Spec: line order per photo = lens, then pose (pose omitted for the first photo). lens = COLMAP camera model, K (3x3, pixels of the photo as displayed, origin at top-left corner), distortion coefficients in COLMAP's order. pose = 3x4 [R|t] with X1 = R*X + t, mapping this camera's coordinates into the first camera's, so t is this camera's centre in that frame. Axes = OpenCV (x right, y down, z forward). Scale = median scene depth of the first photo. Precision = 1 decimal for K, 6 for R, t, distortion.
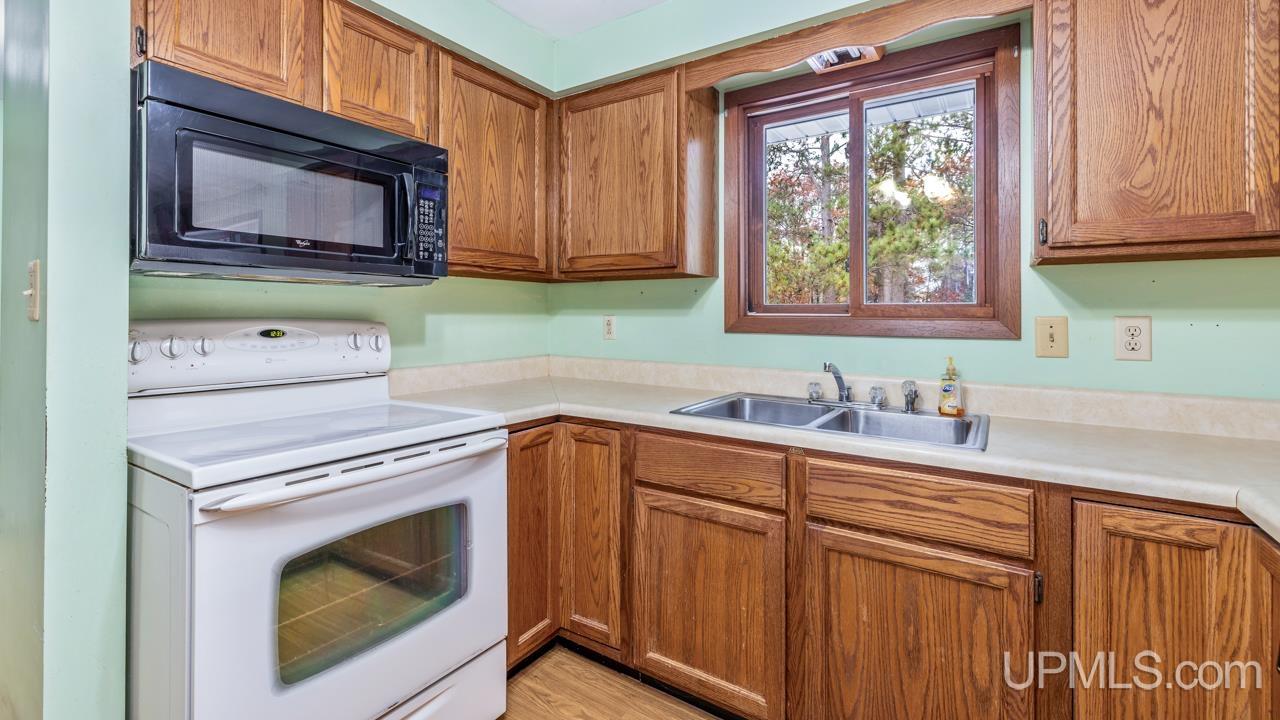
lens RADIAL K [[560.9, 0, 638.6], [0, 560.9, 317.5], [0, 0, 1]] dist [0.016005, -0.000270]
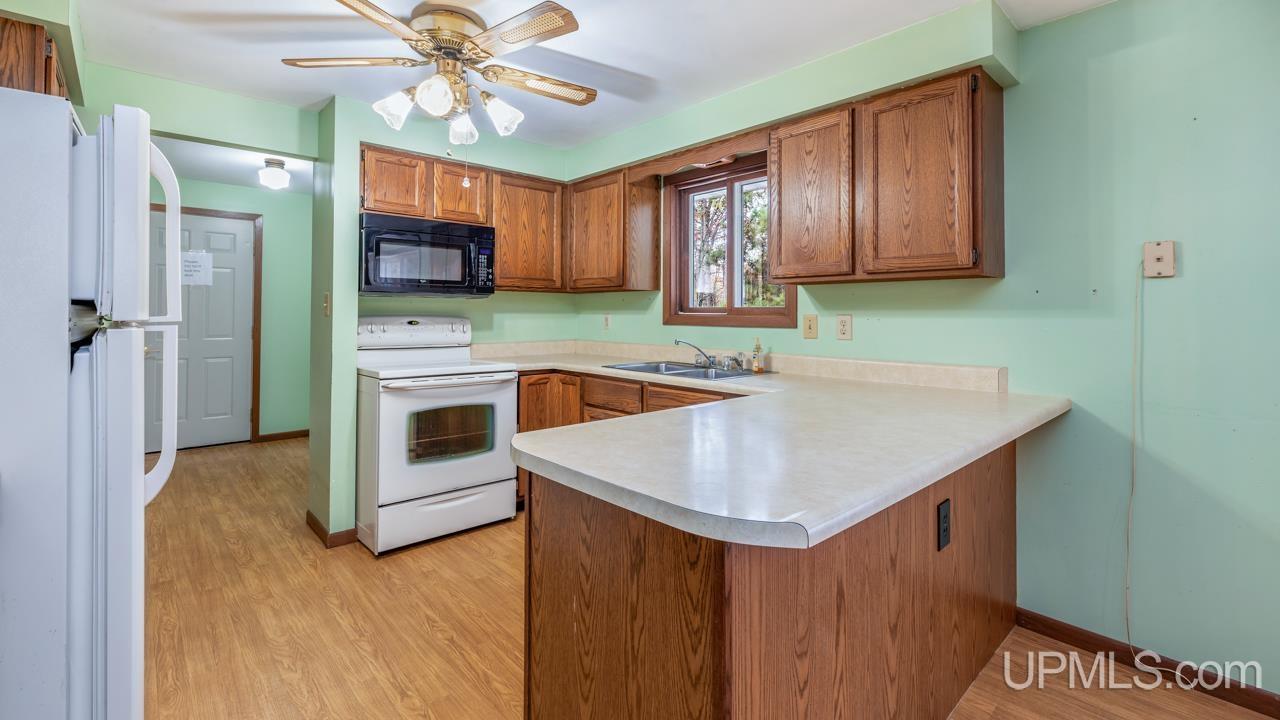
lens RADIAL K [[560.9, 0, 638.6], [0, 560.9, 317.5], [0, 0, 1]] dist [0.016005, -0.000270]
pose [[0.970614, 0.001420, -0.240639, 0.562457], [-0.001283, 0.999999, 0.000729, 0.005547], [0.240640, -0.000399, 0.970614, -0.694583]]
